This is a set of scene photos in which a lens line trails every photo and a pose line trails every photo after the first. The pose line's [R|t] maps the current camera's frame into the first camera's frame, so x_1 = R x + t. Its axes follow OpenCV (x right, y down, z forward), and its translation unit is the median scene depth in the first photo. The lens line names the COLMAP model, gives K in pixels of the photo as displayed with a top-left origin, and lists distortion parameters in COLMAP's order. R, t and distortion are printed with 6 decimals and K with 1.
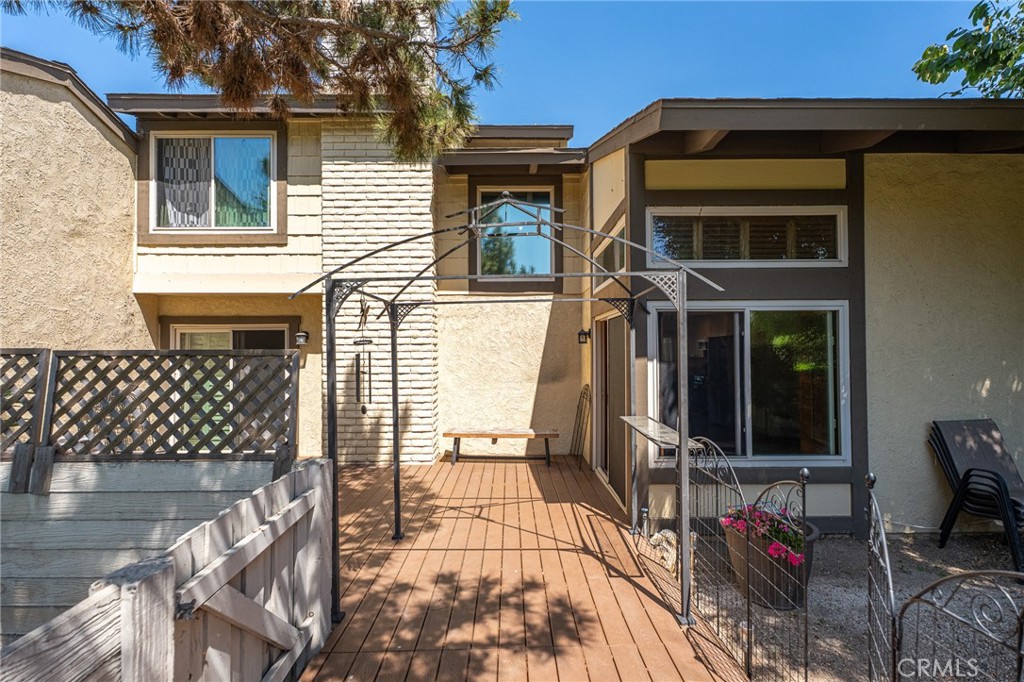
lens RADIAL K [[454.9, 0, 513.8], [0, 454.9, 342.1], [0, 0, 1]] dist [-0.002469, 0.000628]
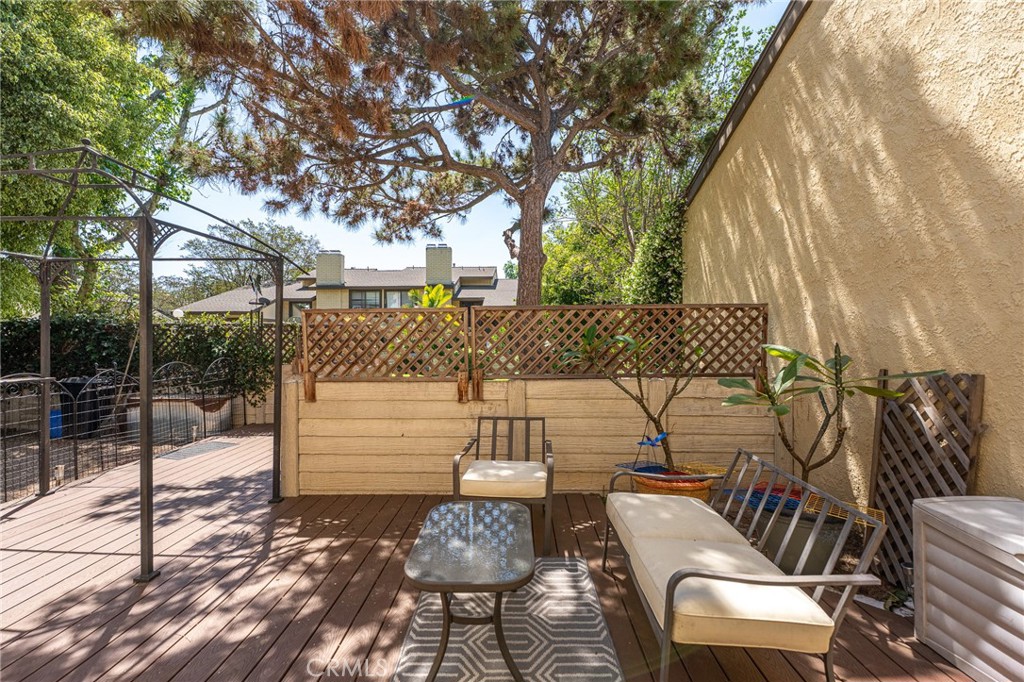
lens RADIAL K [[454.9, 0, 513.8], [0, 454.9, 342.1], [0, 0, 1]] dist [-0.002469, 0.000628]
pose [[-0.999526, 0.011657, 0.028480, -0.487807], [0.011241, 0.999829, -0.014705, 0.062647], [-0.028646, -0.014378, -0.999486, 0.998715]]
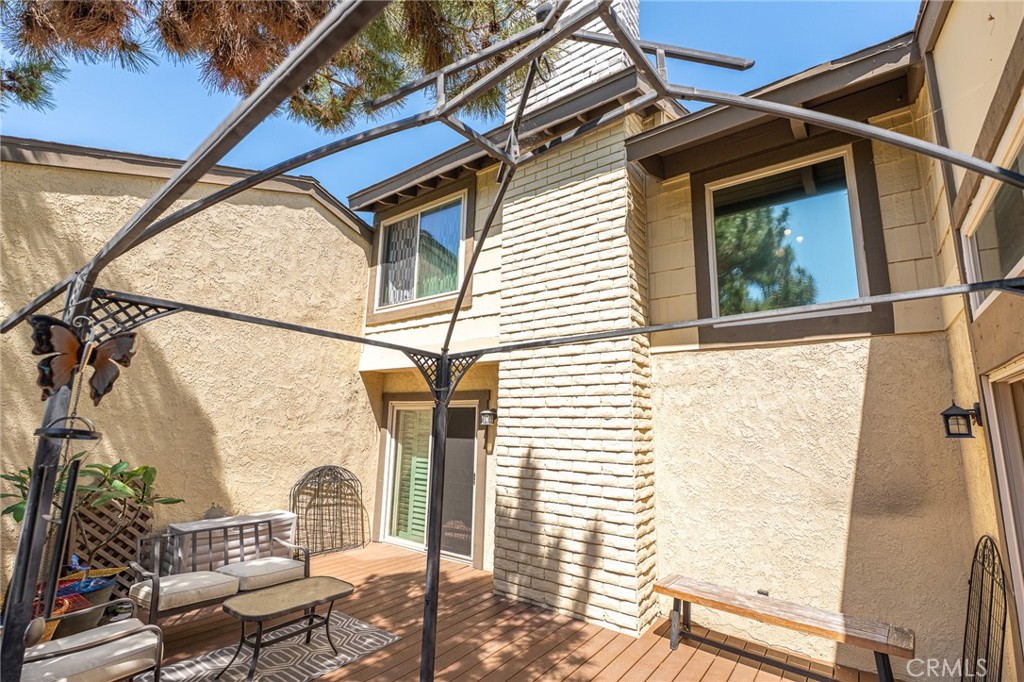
lens RADIAL K [[454.9, 0, 513.8], [0, 454.9, 342.1], [0, 0, 1]] dist [-0.002469, 0.000628]
pose [[0.796935, -0.085669, -0.597959, 0.078510], [-0.017685, 0.986159, -0.164857, -0.007809], [0.603806, 0.141956, 0.784390, 0.387472]]
